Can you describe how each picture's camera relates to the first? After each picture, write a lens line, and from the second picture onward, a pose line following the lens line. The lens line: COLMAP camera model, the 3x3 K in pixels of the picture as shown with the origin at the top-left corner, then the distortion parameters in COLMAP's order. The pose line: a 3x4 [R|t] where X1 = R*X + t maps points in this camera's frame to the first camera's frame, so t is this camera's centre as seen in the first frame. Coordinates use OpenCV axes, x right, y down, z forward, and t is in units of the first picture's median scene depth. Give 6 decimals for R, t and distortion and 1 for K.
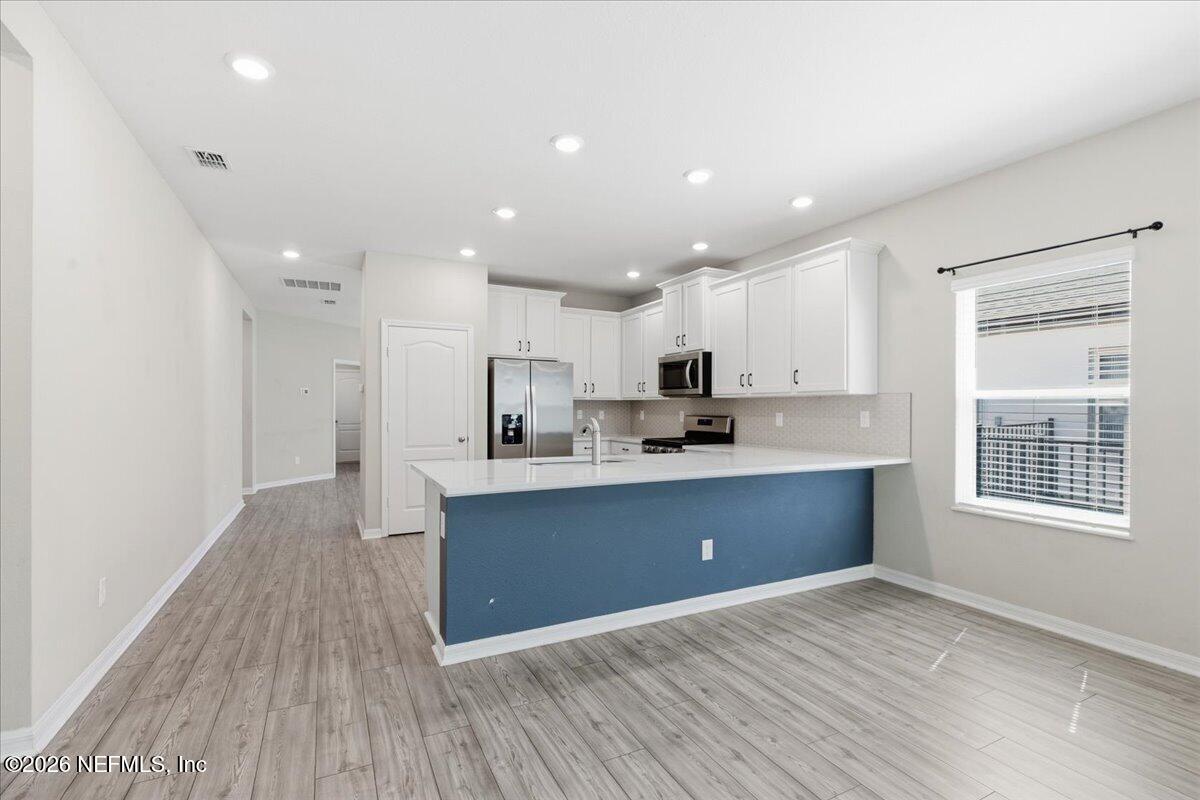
lens RADIAL K [[548.5, 0, 612.1], [0, 548.5, 407.1], [0, 0, 1]] dist [-0.007534, 0.000180]
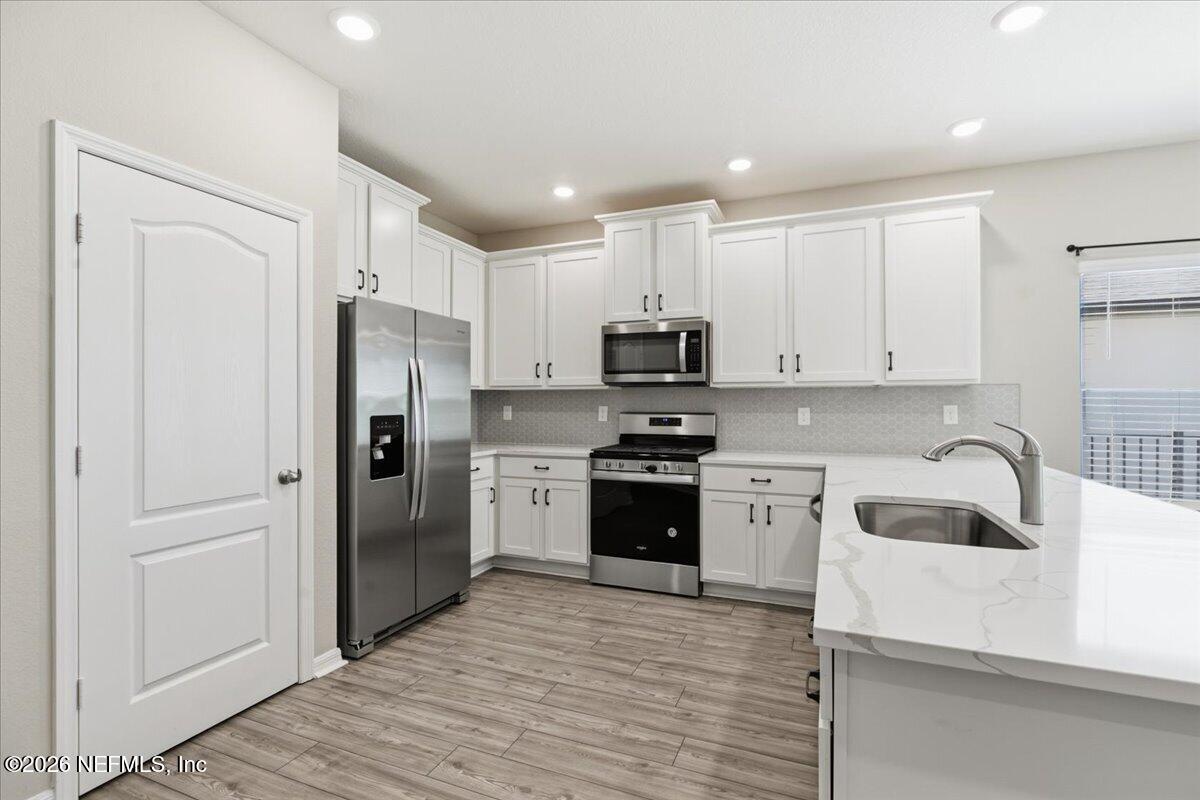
lens RADIAL K [[545.3, 0, 610.5], [0, 545.3, 400.4], [0, 0, 1]] dist [-0.002518, -0.000136]
pose [[0.759660, -0.000975, 0.650320, -0.375390], [0.000549, 0.999999, 0.000858, -0.000586], [-0.650320, -0.000295, 0.759660, 0.548349]]
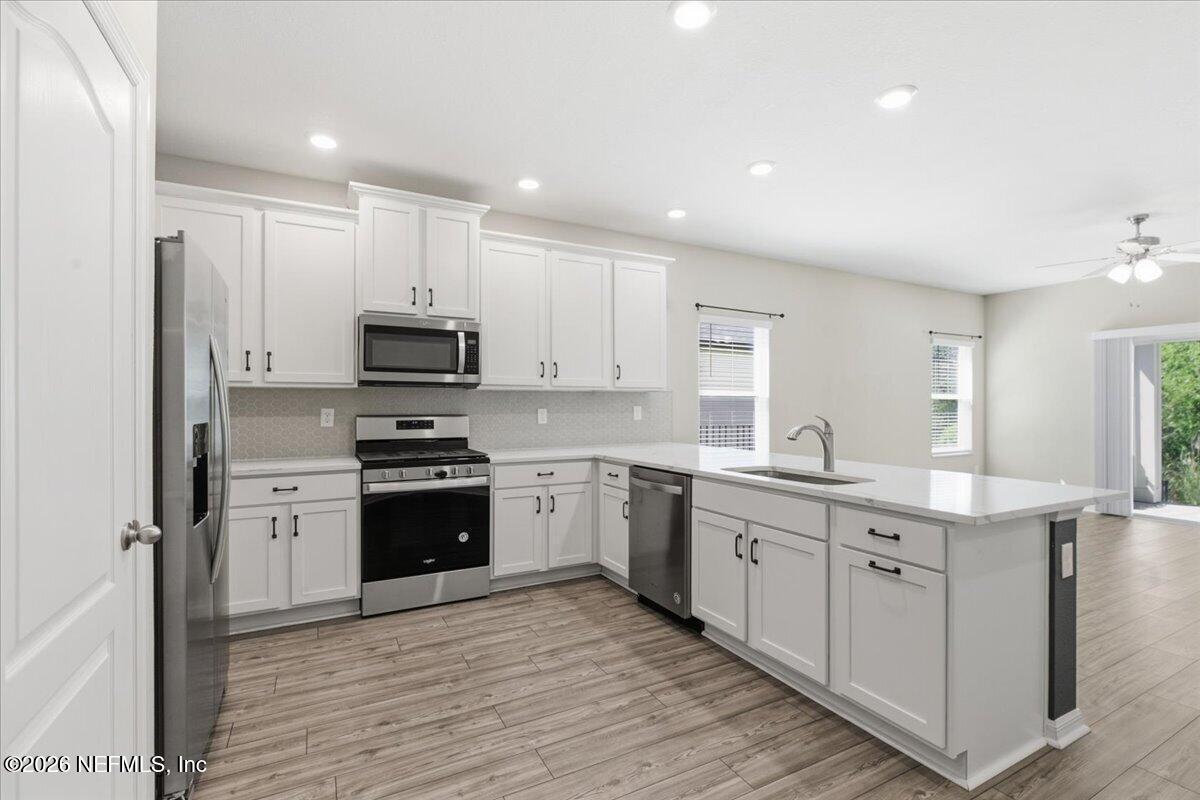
lens RADIAL K [[546.3, 0, 608.8], [0, 546.3, 403.7], [0, 0, 1]] dist [-0.003430, -0.000042]
pose [[-0.011933, -0.002635, 0.999925, -0.535873], [-0.003186, 0.999992, 0.002597, -0.000058], [-0.999924, -0.003155, -0.011941, 0.837443]]
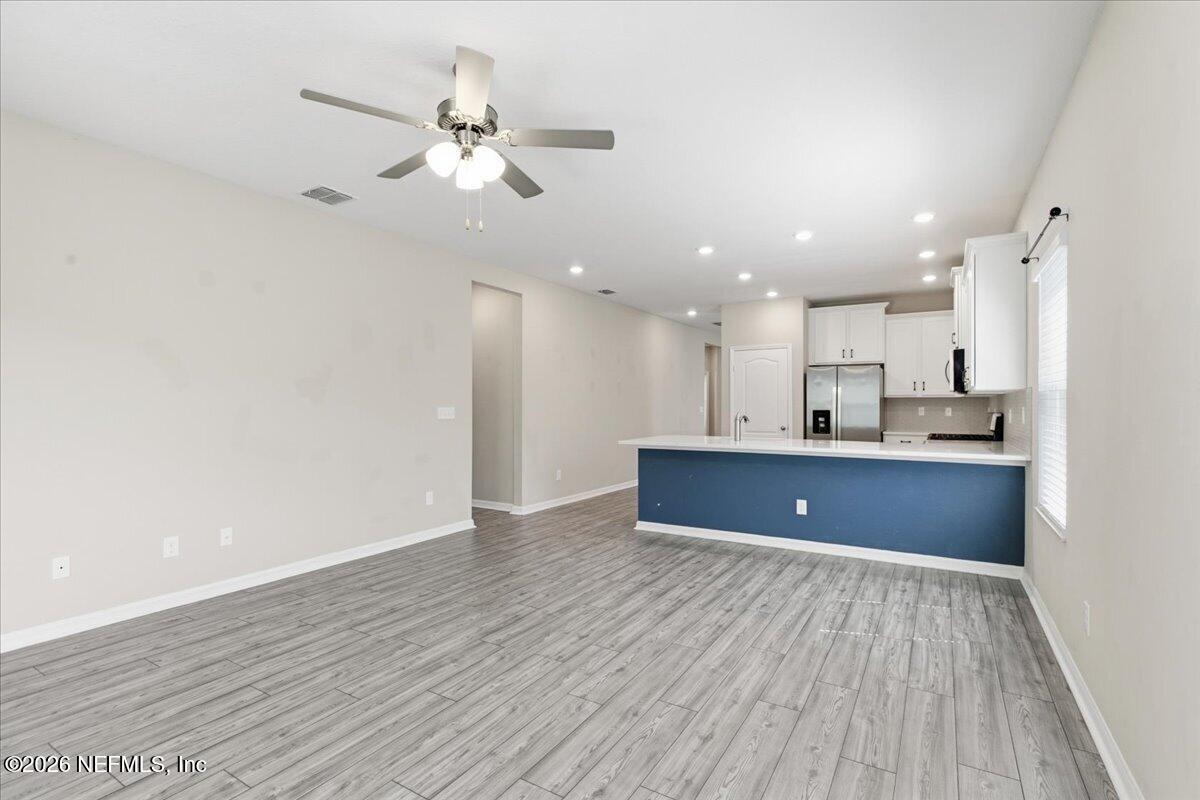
lens RADIAL K [[548.5, 0, 612.1], [0, 548.5, 407.1], [0, 0, 1]] dist [-0.007534, 0.000180]
pose [[0.530243, -0.001067, -0.847845, 0.688376], [0.004117, 0.999991, 0.001316, 0.002668], [0.847836, -0.004189, 0.530242, -0.085966]]
